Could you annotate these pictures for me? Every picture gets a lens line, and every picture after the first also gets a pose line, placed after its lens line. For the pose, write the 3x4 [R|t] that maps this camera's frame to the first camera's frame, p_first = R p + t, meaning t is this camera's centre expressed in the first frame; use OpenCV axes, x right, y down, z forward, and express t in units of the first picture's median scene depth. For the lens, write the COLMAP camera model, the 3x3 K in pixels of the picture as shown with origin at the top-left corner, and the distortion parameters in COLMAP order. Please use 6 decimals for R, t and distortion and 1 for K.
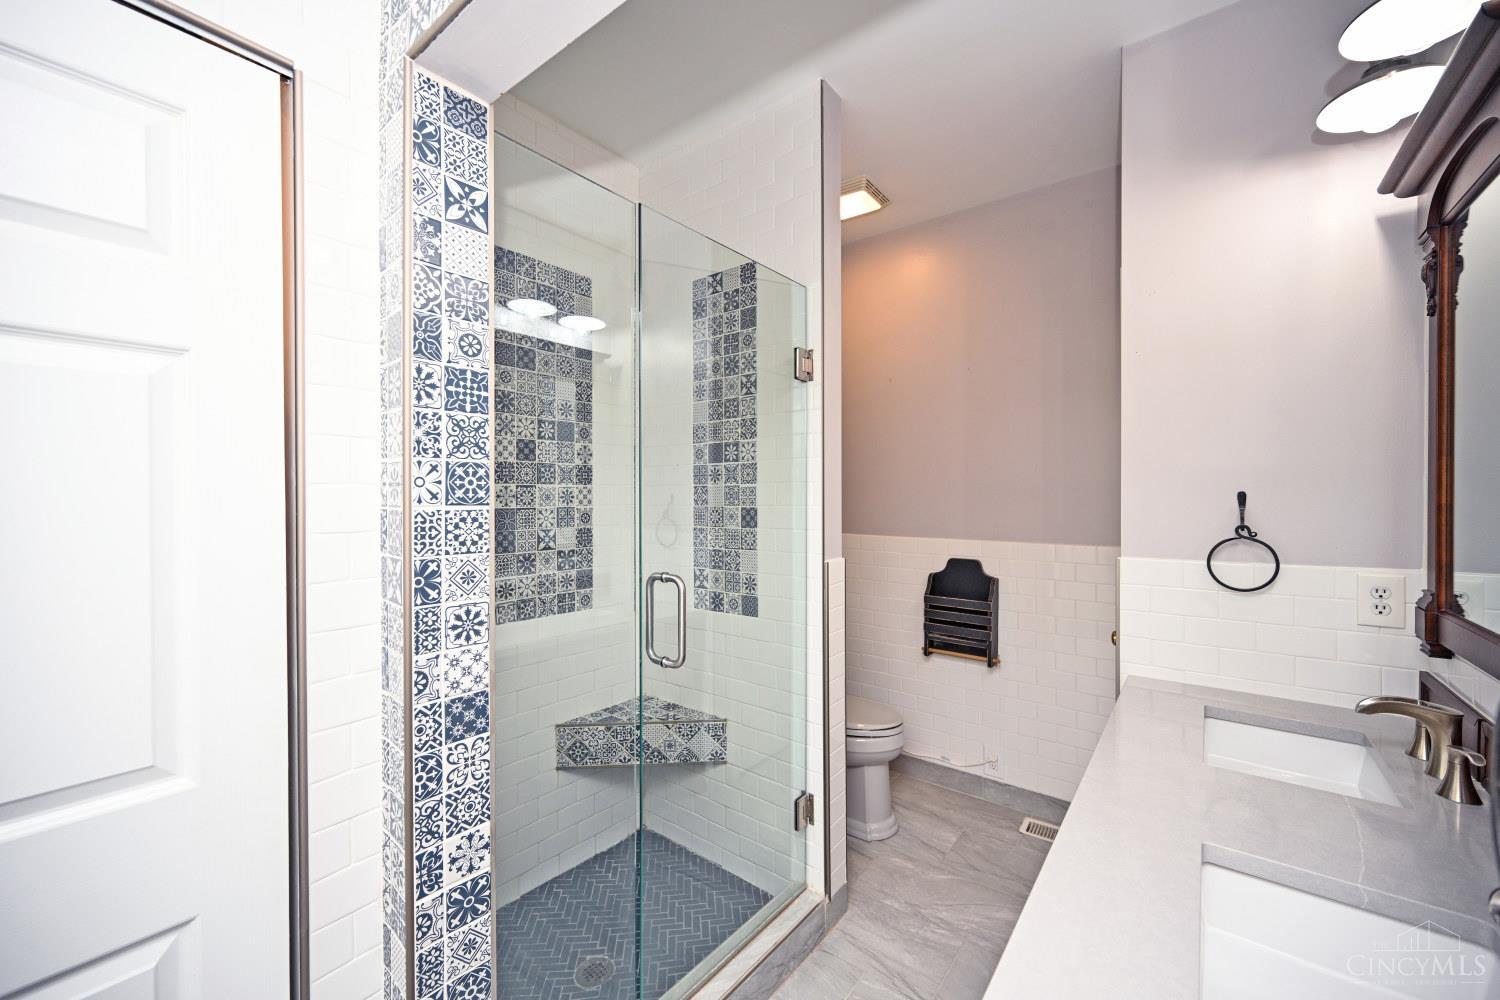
lens RADIAL K [[590.4, 0, 748.3], [0, 590.4, 497.9], [0, 0, 1]] dist [-0.000123, -0.000012]
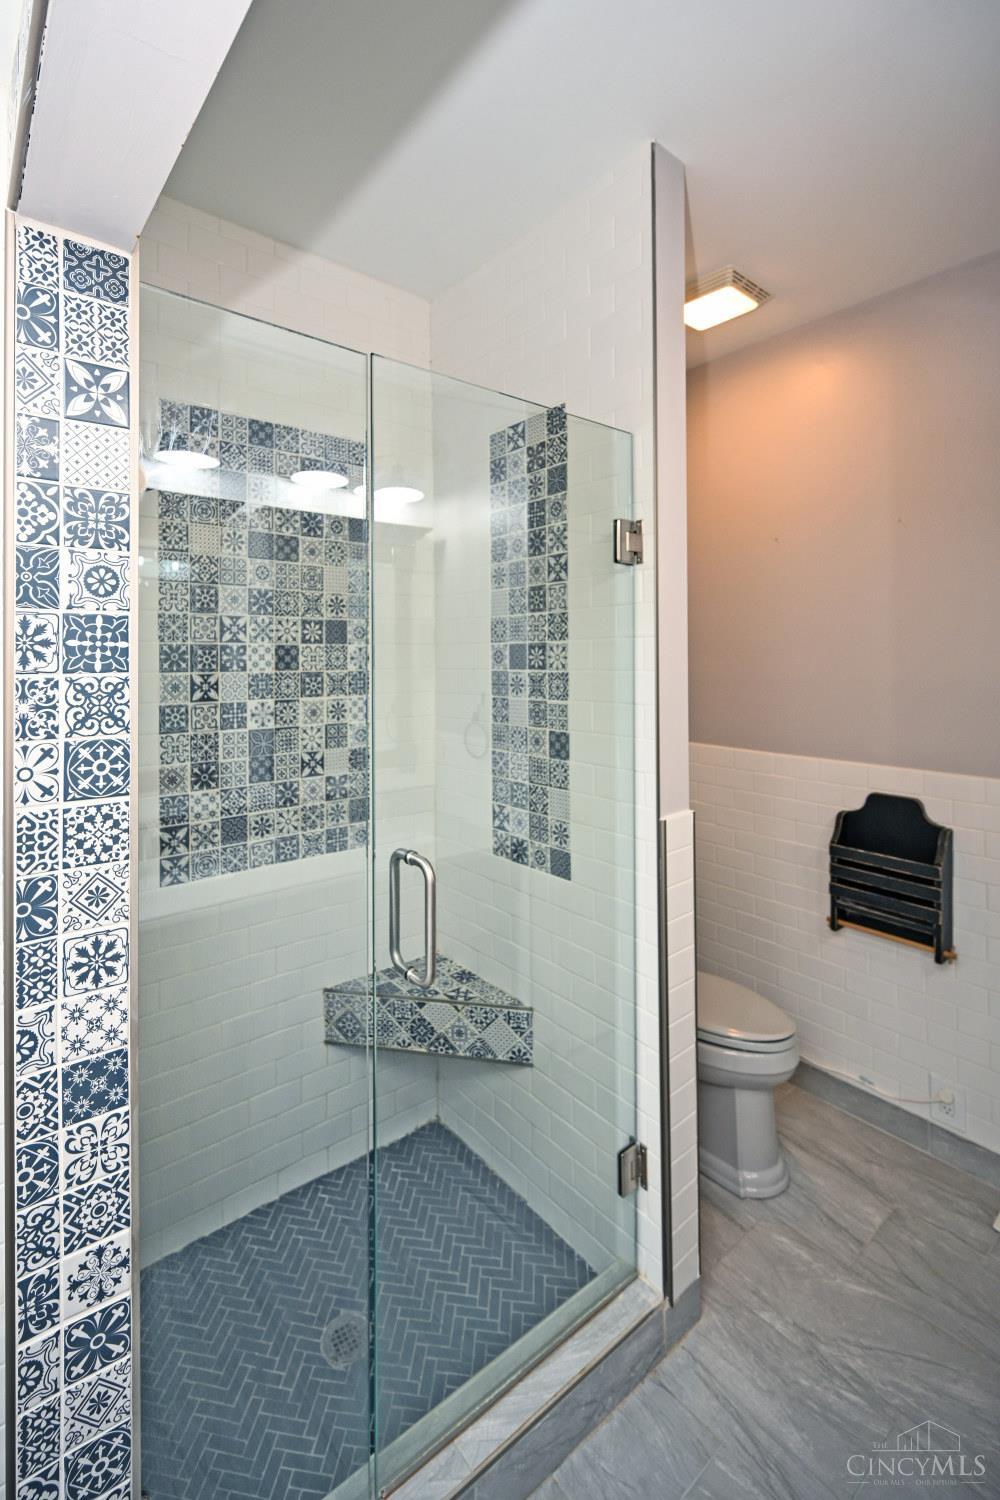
lens RADIAL K [[605.0, 0, 482.0], [0, 605.0, 621.1], [0, 0, 1]] dist [0.000791, 0.000094]
pose [[0.963823, -0.005800, -0.266479, 0.189343], [0.003634, 0.999956, -0.008621, -0.198209], [0.266518, 0.007340, 0.963802, 0.391205]]
